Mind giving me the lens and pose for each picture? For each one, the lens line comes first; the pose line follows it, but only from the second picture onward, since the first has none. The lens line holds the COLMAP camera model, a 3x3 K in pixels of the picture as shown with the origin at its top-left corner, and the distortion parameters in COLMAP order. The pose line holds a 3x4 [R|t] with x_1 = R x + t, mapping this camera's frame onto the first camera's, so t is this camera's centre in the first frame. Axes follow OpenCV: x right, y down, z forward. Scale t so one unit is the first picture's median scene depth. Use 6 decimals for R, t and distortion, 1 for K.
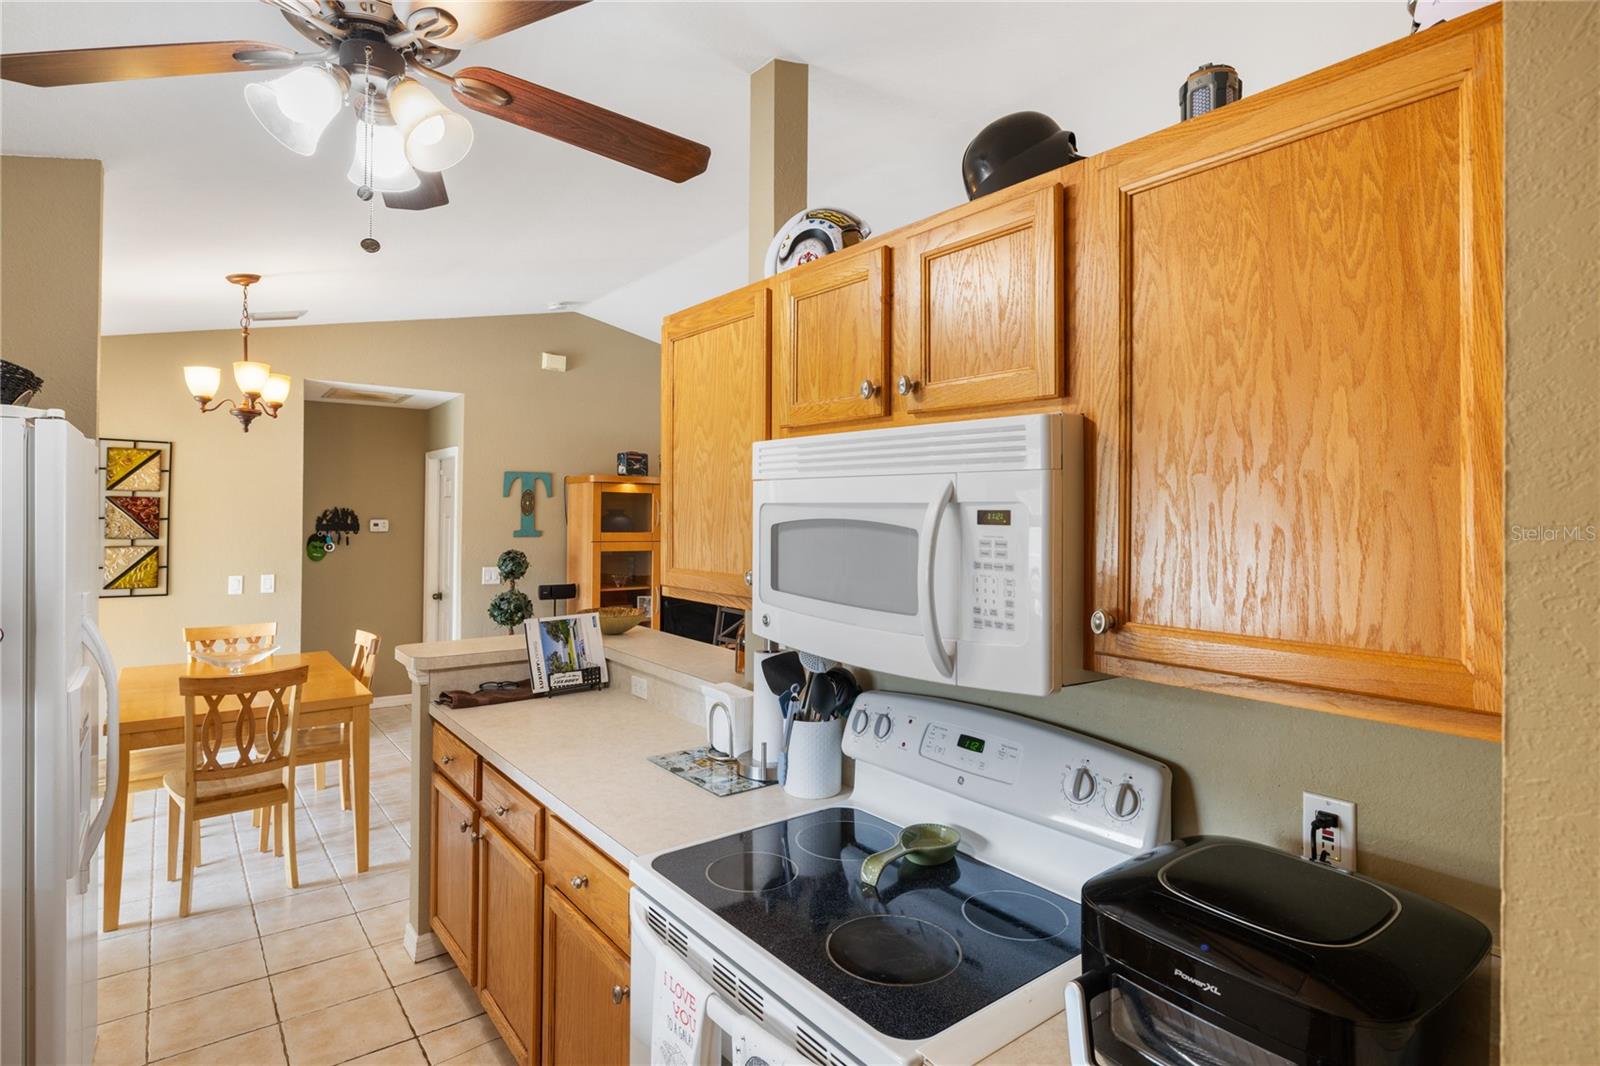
lens RADIAL K [[815.2, 0, 786.7], [0, 815.2, 504.5], [0, 0, 1]] dist [-0.003693, 0.001853]
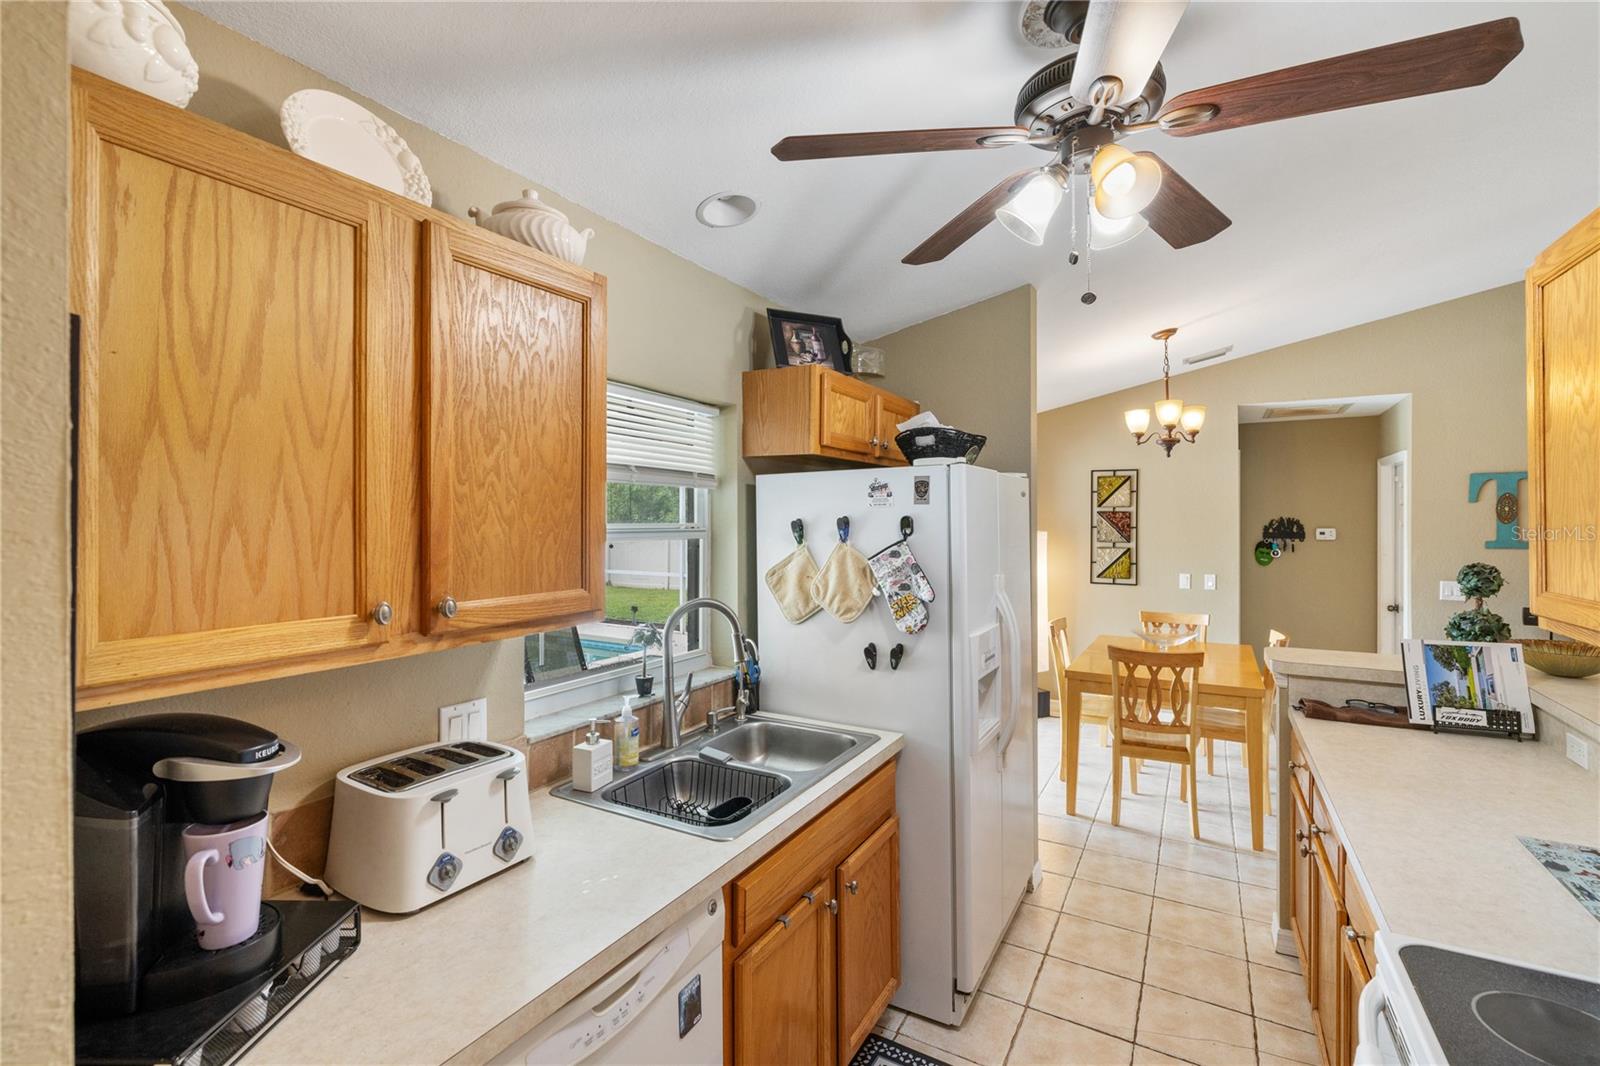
lens RADIAL K [[705.0, 0, 810.8], [0, 705.0, 522.0], [0, 0, 1]] dist [-0.004469, 0.000933]
pose [[0.399309, -0.007665, -0.916784, 0.101110], [0.015754, 0.999875, -0.001498, 0.002554], [0.916681, -0.013845, 0.399380, 0.074333]]
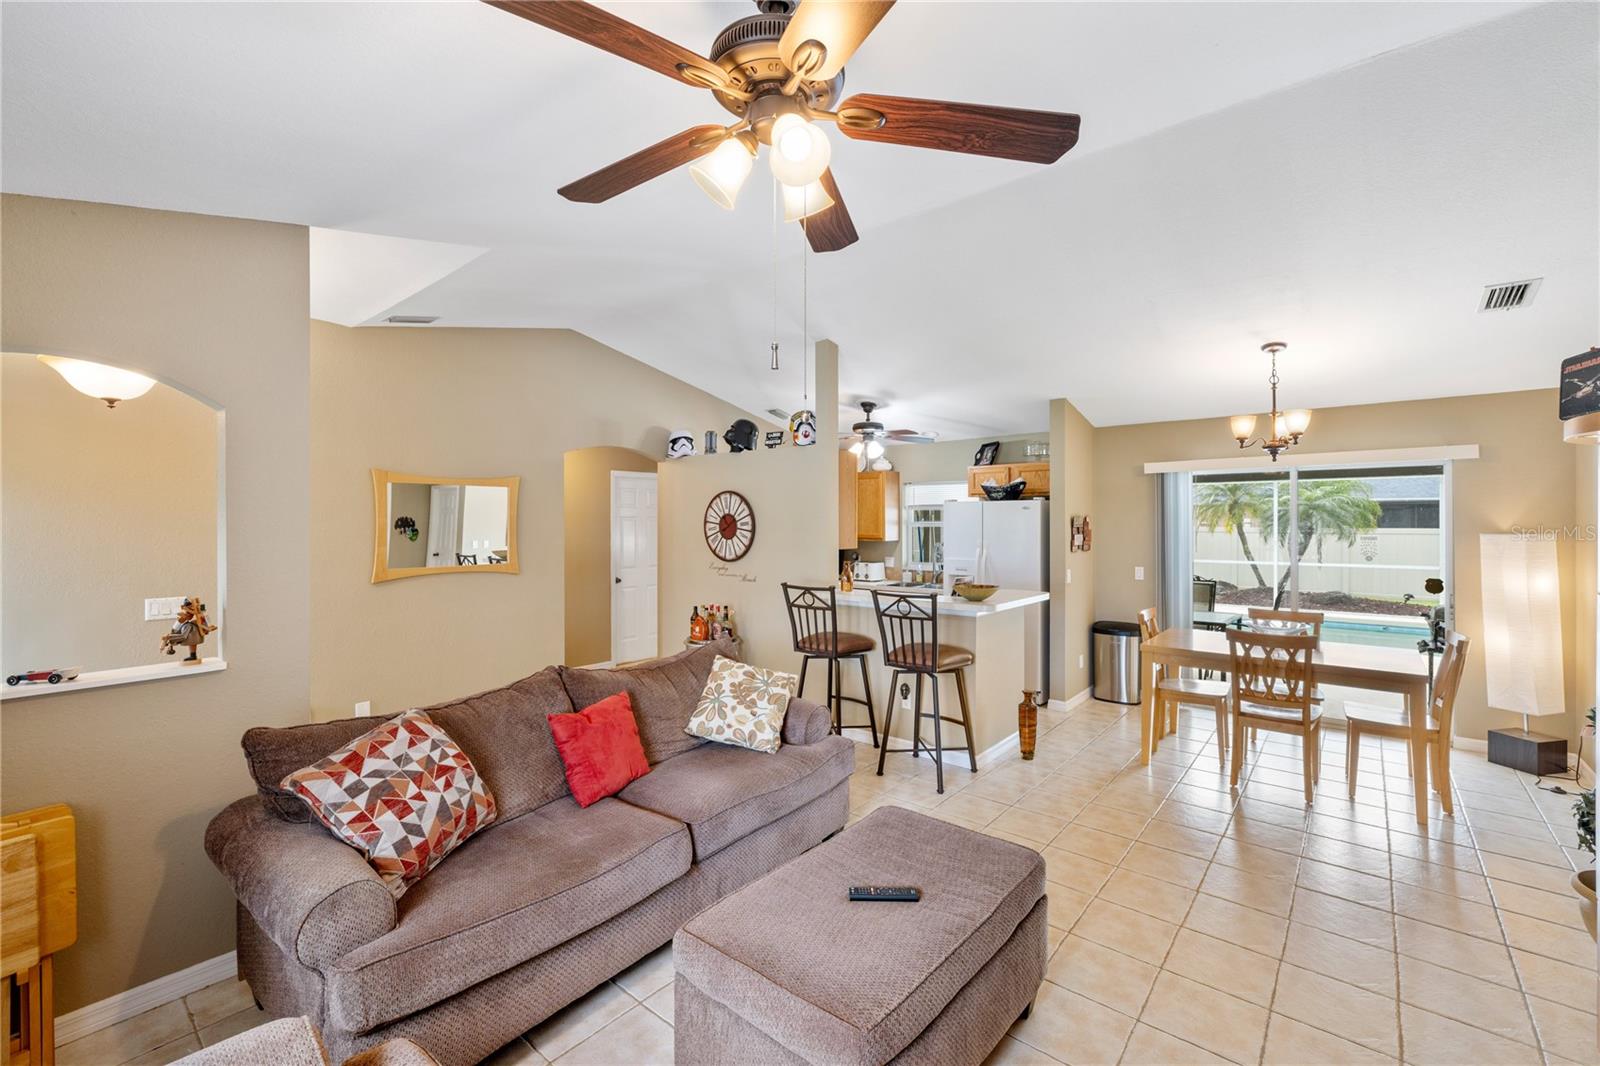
lens RADIAL K [[671.5, 0, 798.6], [0, 671.5, 524.6], [0, 0, 1]] dist [0.007035, -0.001866]
pose [[-0.974610, -0.006658, -0.223810, 0.350316], [-0.005164, 0.999960, -0.007262, 0.026167], [0.223850, -0.005922, -0.974606, 1.934825]]
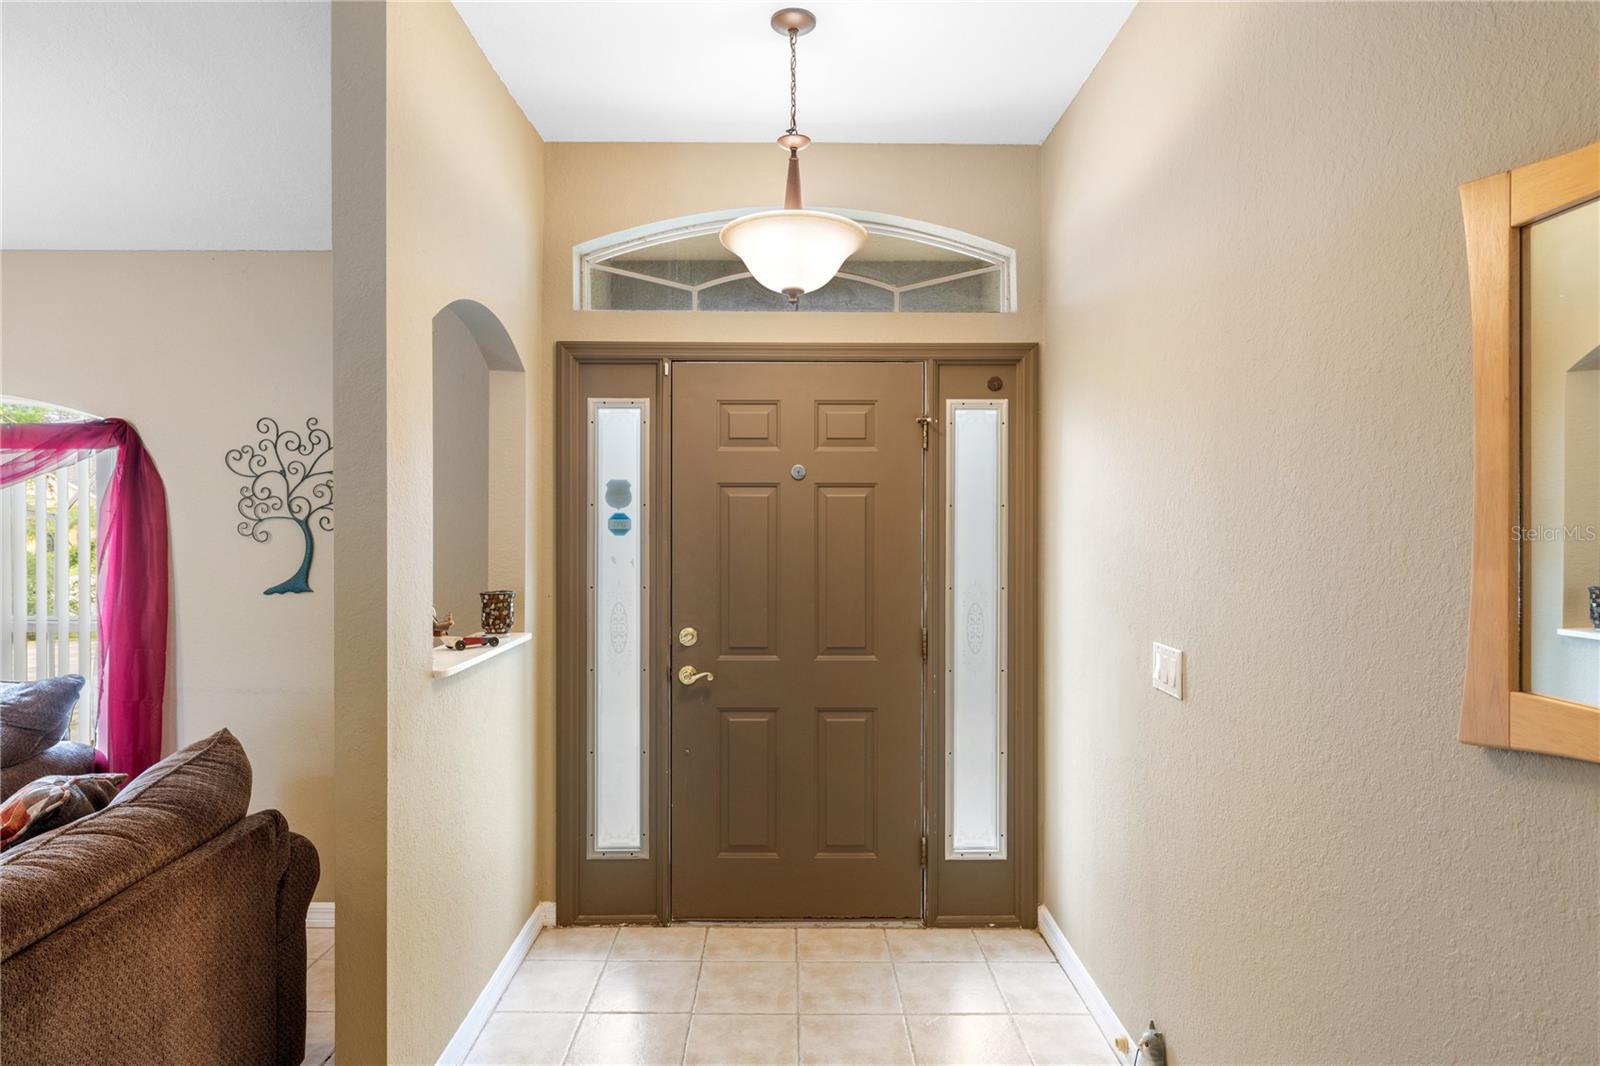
lens RADIAL K [[895.4, 0, 793.5], [0, 895.4, 523.5], [0, 0, 1]] dist [-0.003480, 0.001832]
pose [[0.602704, -0.009140, 0.797912, 0.413551], [-0.005706, 0.999859, 0.015764, 0.041654], [-0.797944, -0.014054, 0.602567, 0.640184]]
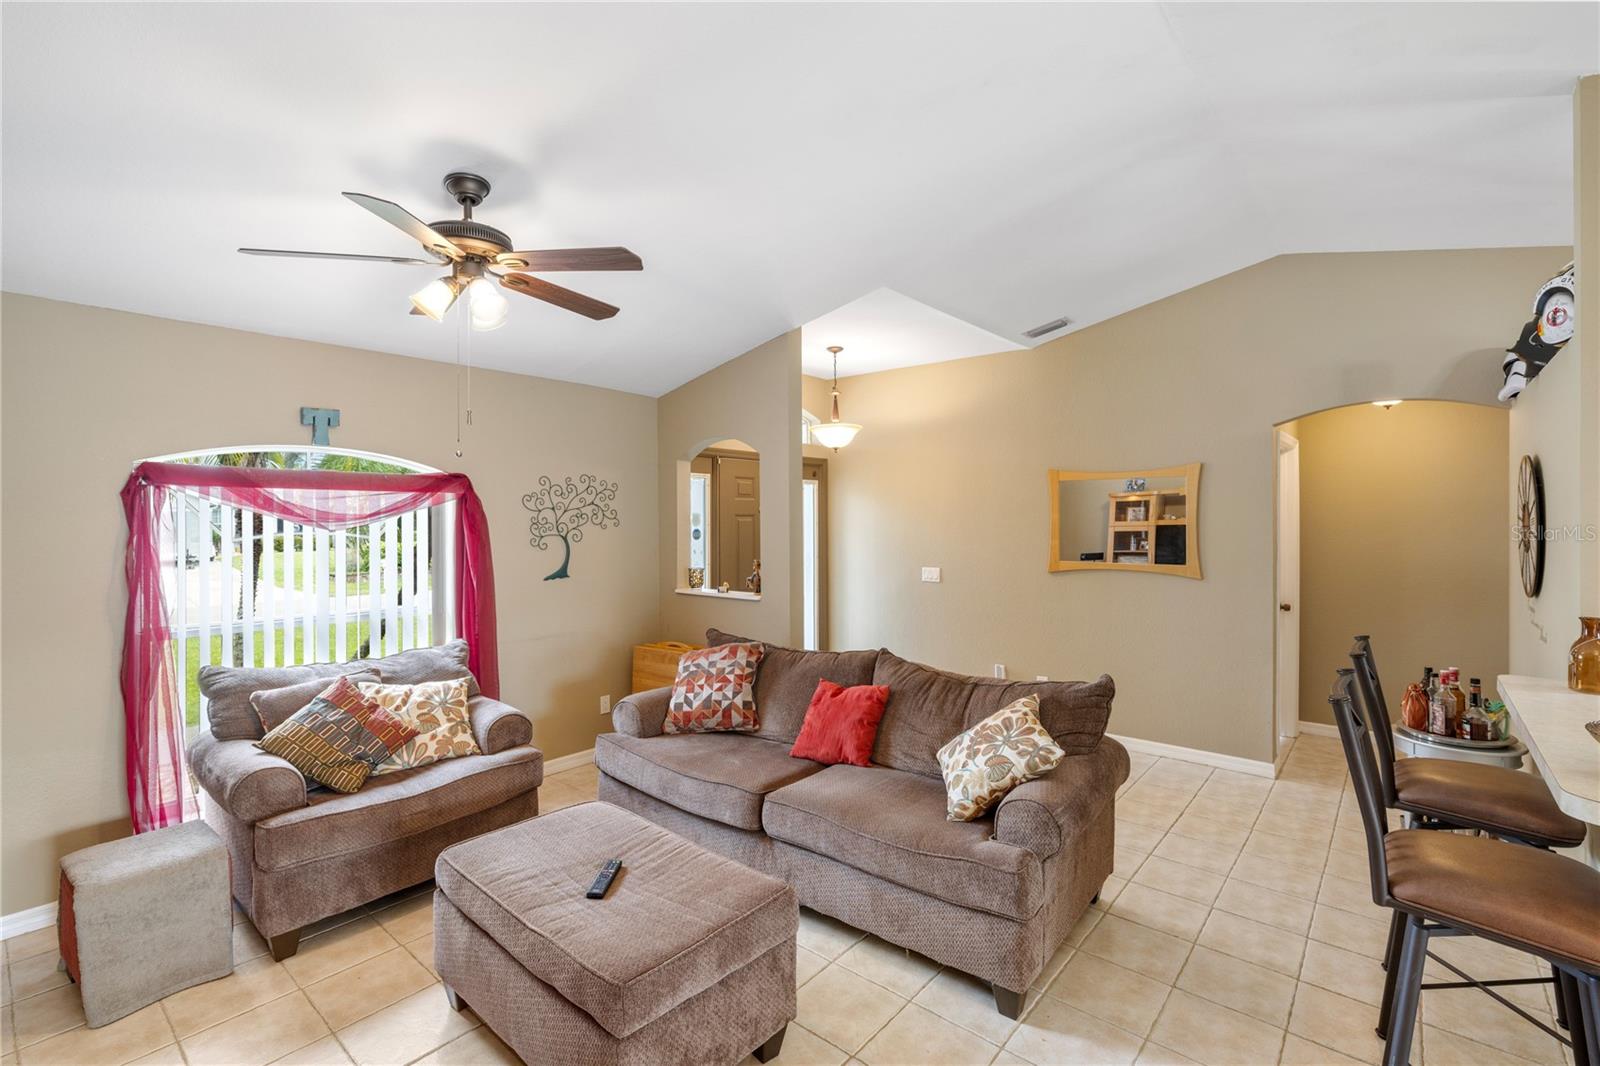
lens RADIAL K [[705.0, 0, 803.9], [0, 705.0, 534.7], [0, 0, 1]] dist [-0.004469, 0.000933]
pose [[-0.225351, -0.031741, 0.973761, -0.415639], [-0.008898, 0.999495, 0.030521, 0.012984], [-0.974237, -0.001787, -0.225519, 1.405828]]
